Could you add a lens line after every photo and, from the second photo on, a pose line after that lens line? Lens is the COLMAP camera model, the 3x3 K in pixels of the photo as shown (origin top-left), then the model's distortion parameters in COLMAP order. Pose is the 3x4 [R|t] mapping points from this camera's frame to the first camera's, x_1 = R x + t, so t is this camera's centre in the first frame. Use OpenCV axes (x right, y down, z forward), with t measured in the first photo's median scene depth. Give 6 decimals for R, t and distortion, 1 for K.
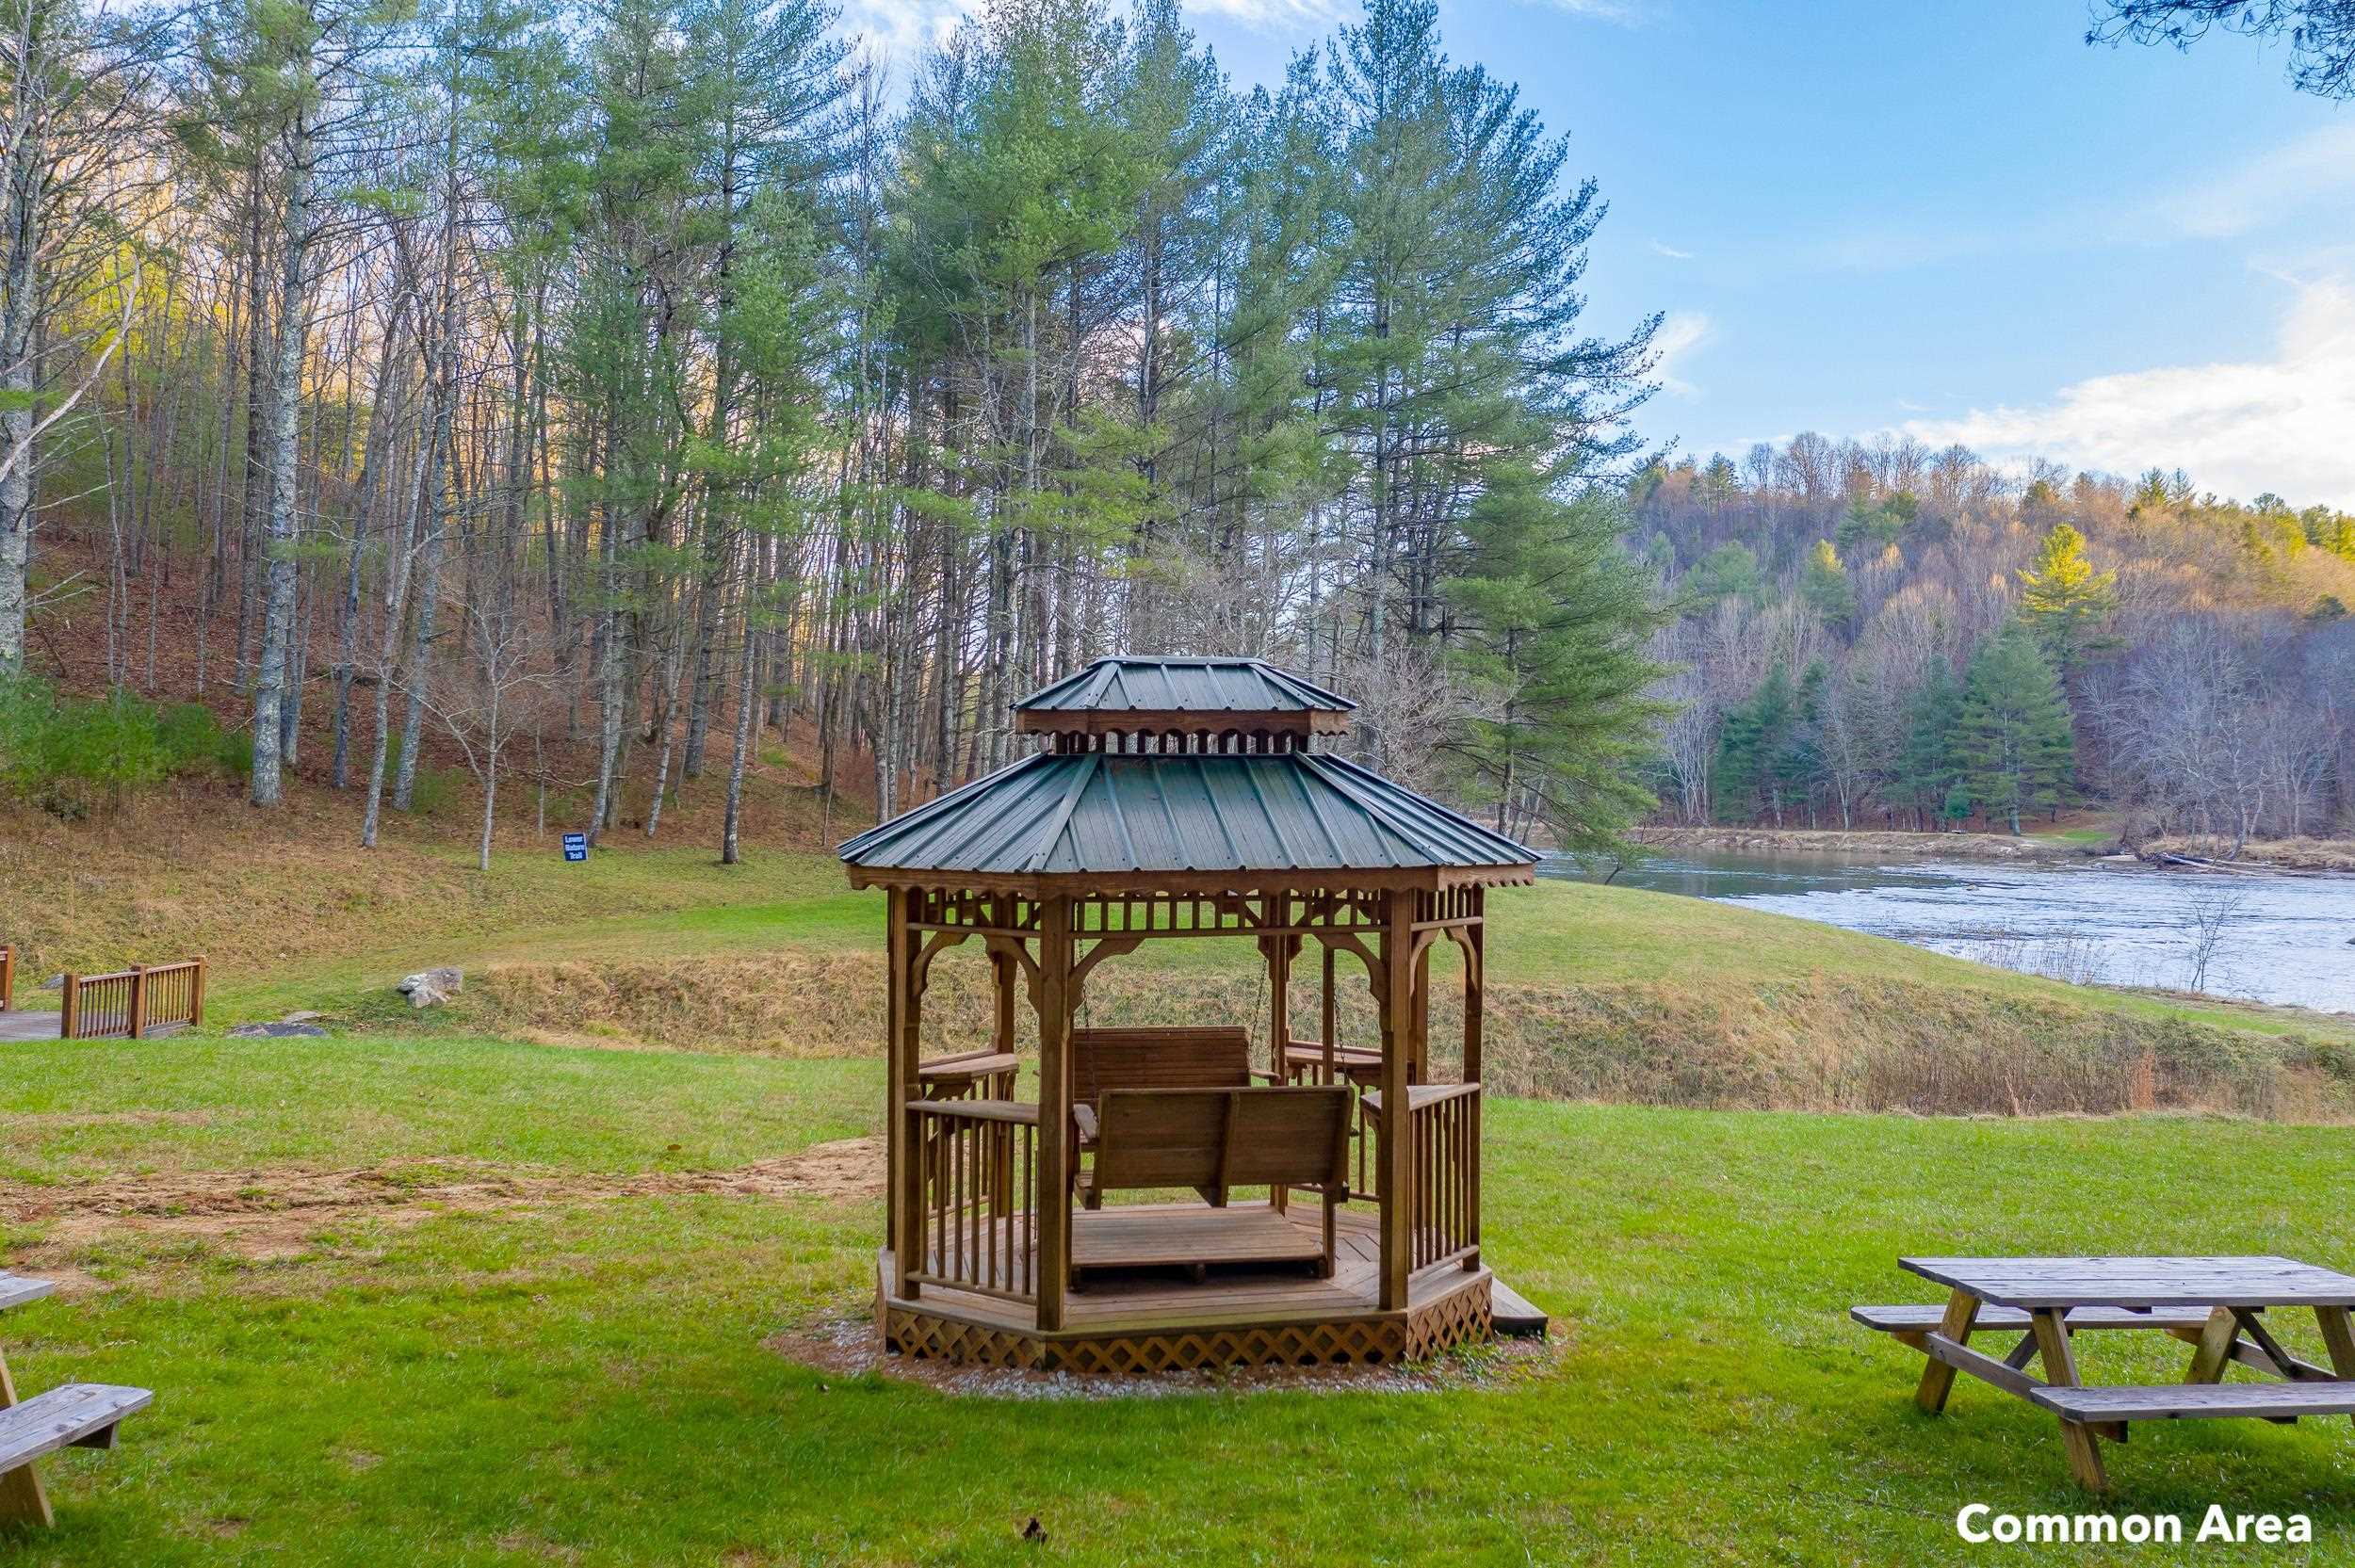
lens RADIAL K [[1860.0, 0, 1161.2], [0, 1860.0, 782.1], [0, 0, 1]] dist [0.012370, 0.008062]
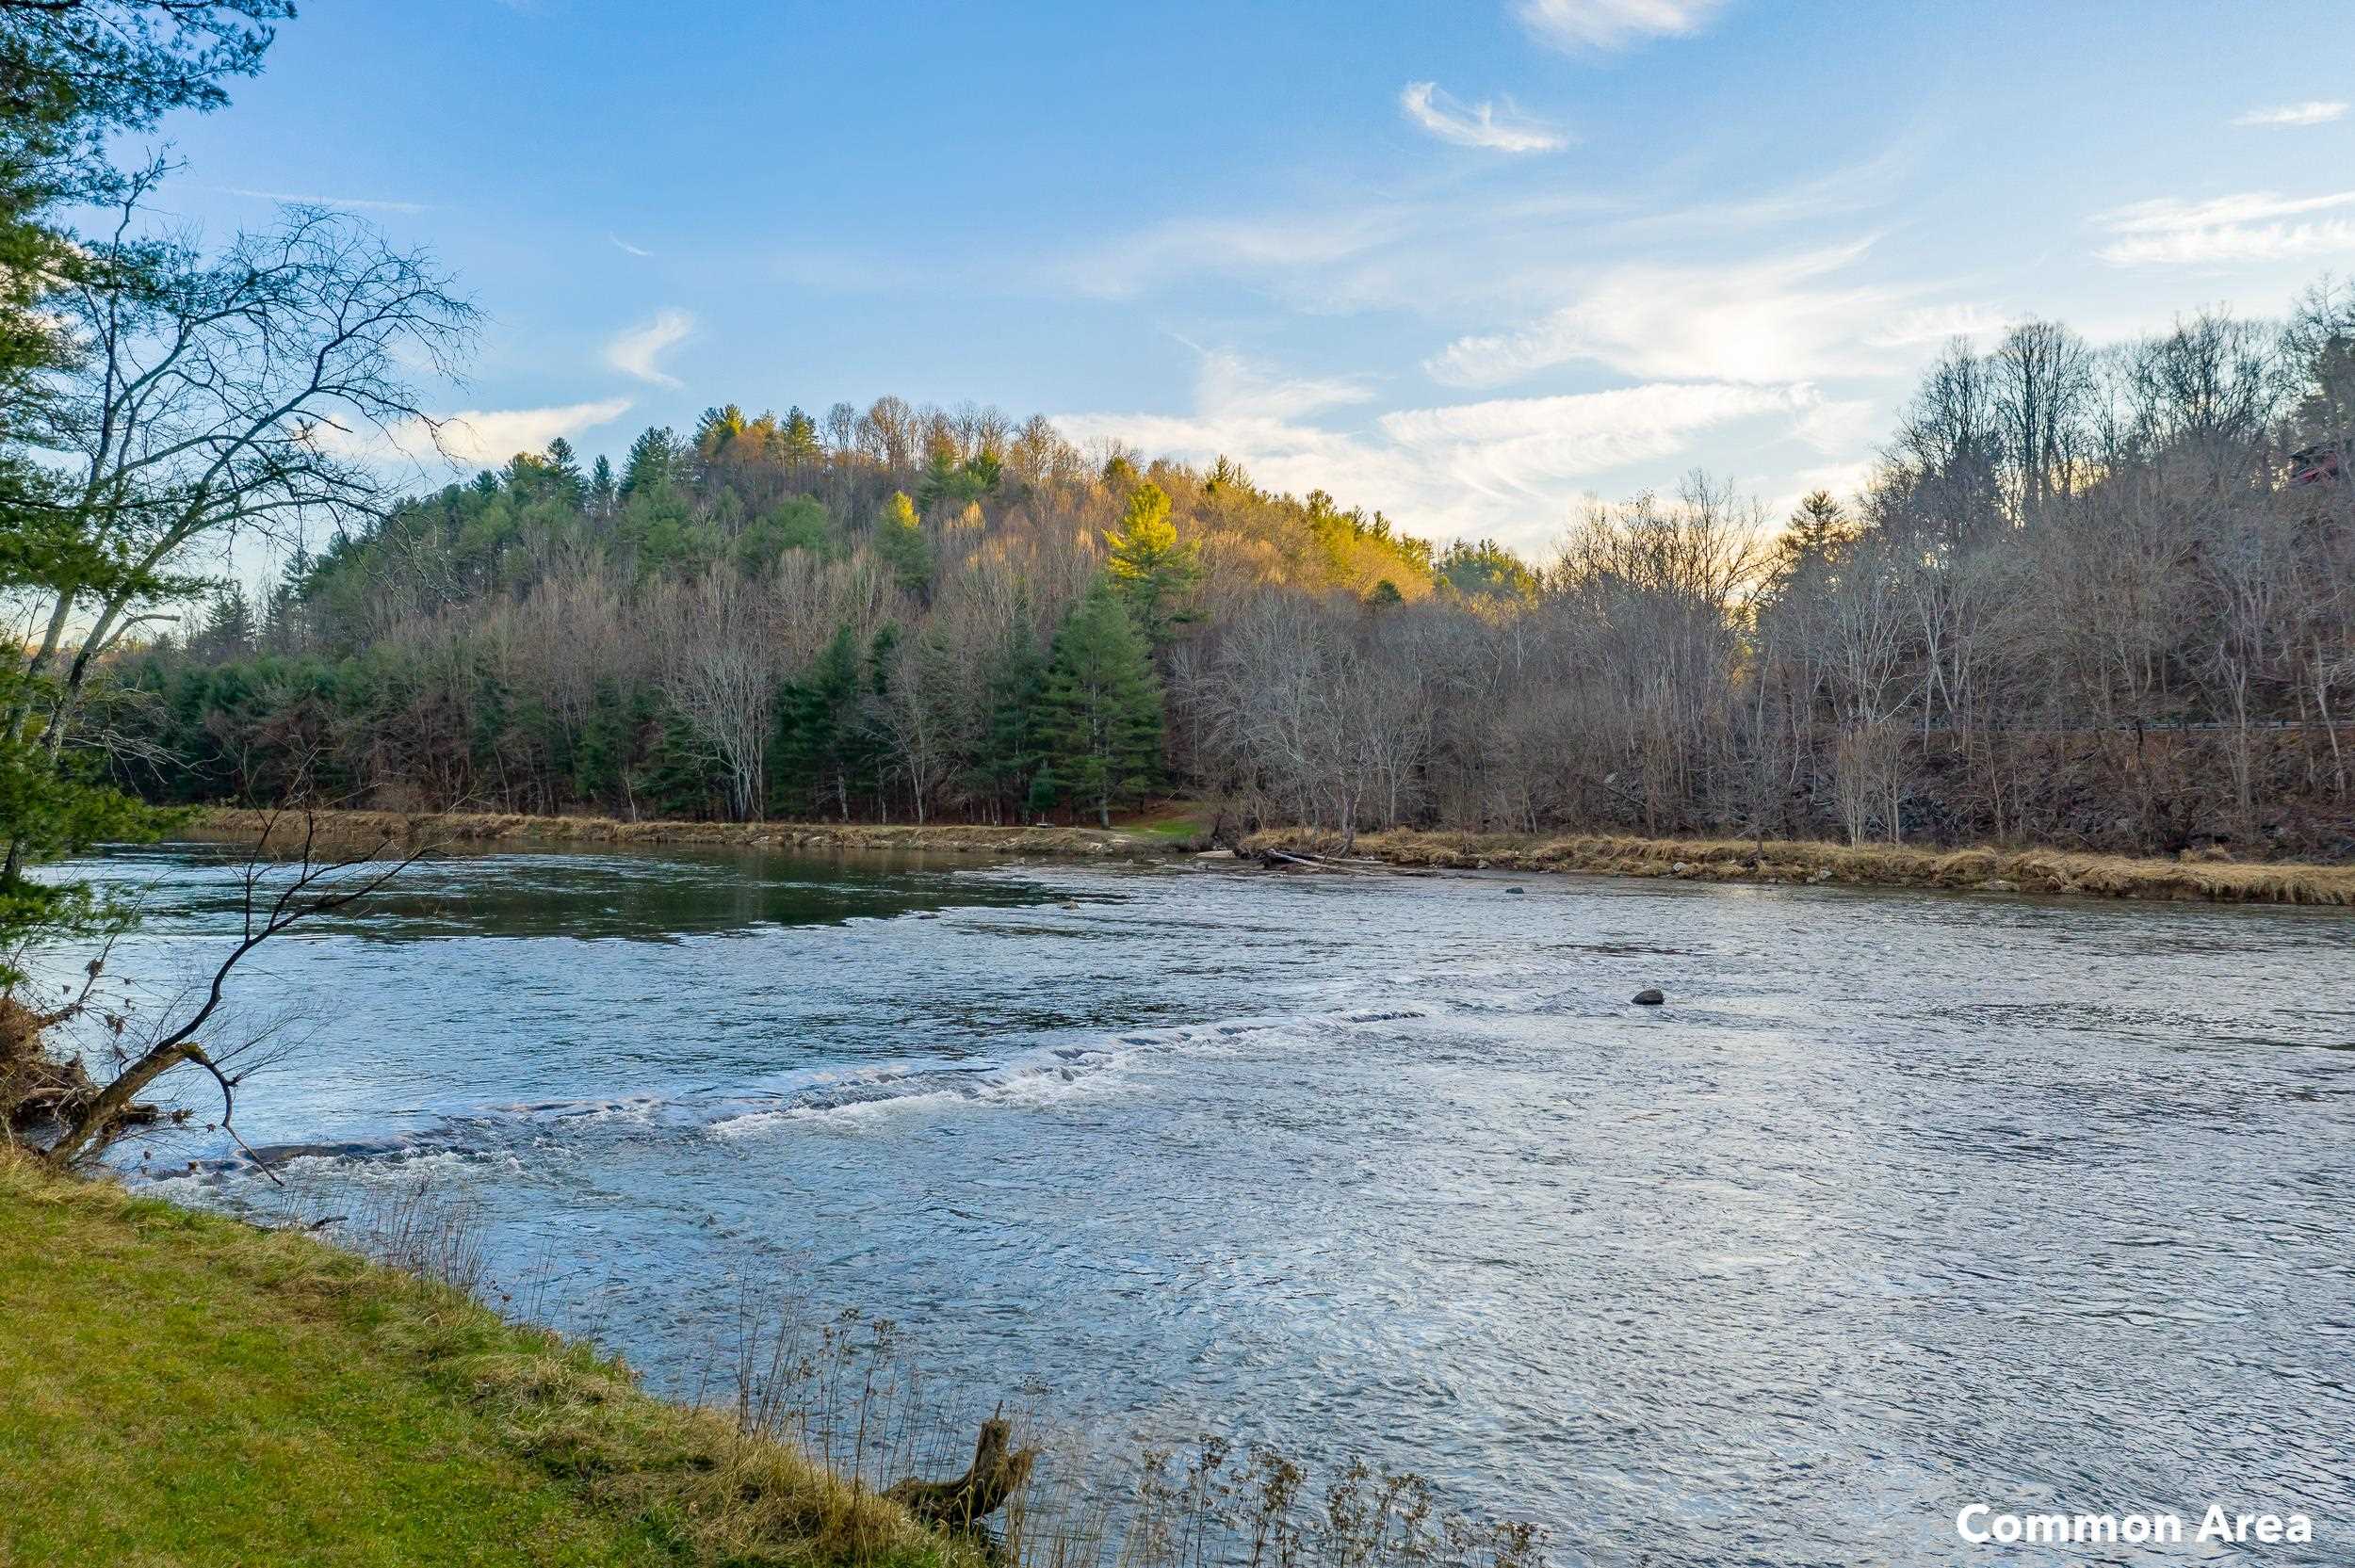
lens RADIAL K [[1860.0, 0, 1172.7], [0, 1860.0, 807.3], [0, 0, 1]] dist [0.012370, 0.008062]
pose [[0.887836, -0.003690, 0.460146, 0.083406], [-0.003993, 0.999868, 0.015724, 0.004506], [-0.460143, -0.015798, 0.887704, 0.205261]]
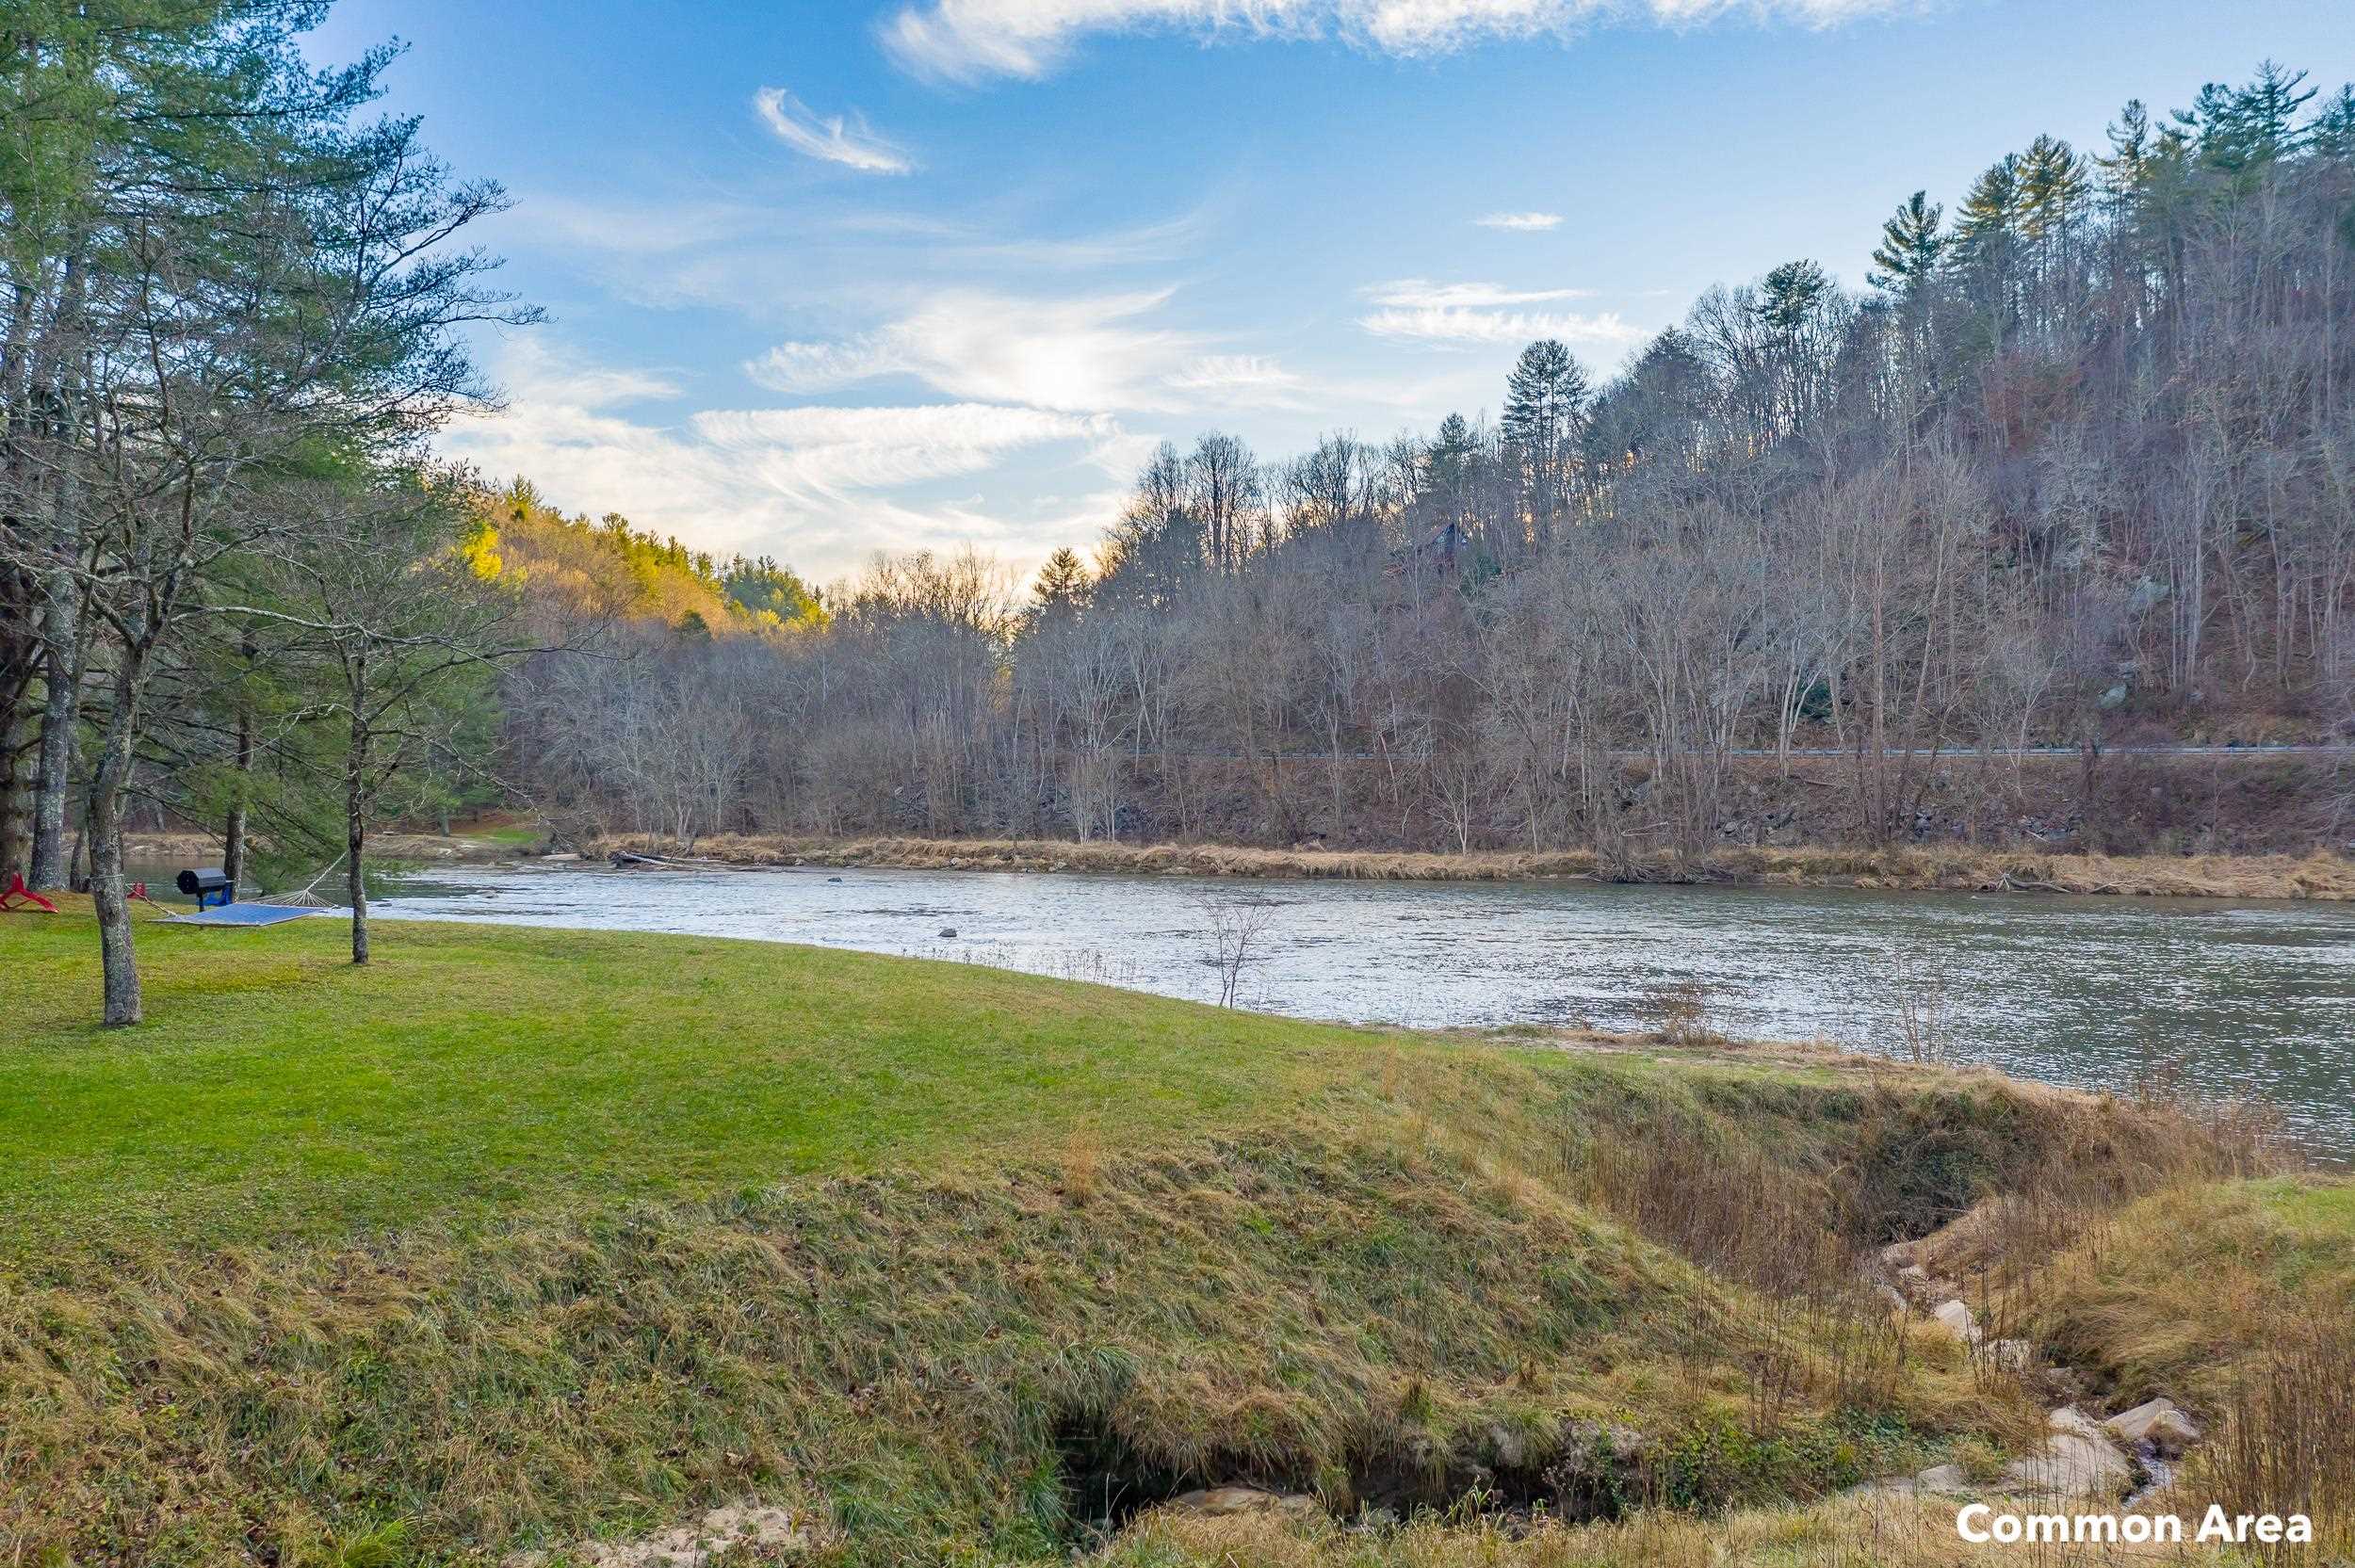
lens RADIAL K [[1860.0, 0, 1172.2], [0, 1860.0, 789.3], [0, 0, 1]] dist [0.012370, 0.008062]
pose [[0.647770, 0.004238, 0.761824, -0.021508], [-0.006913, 0.999976, 0.000315, 0.001882], [-0.761804, -0.005471, 0.647784, 0.098407]]
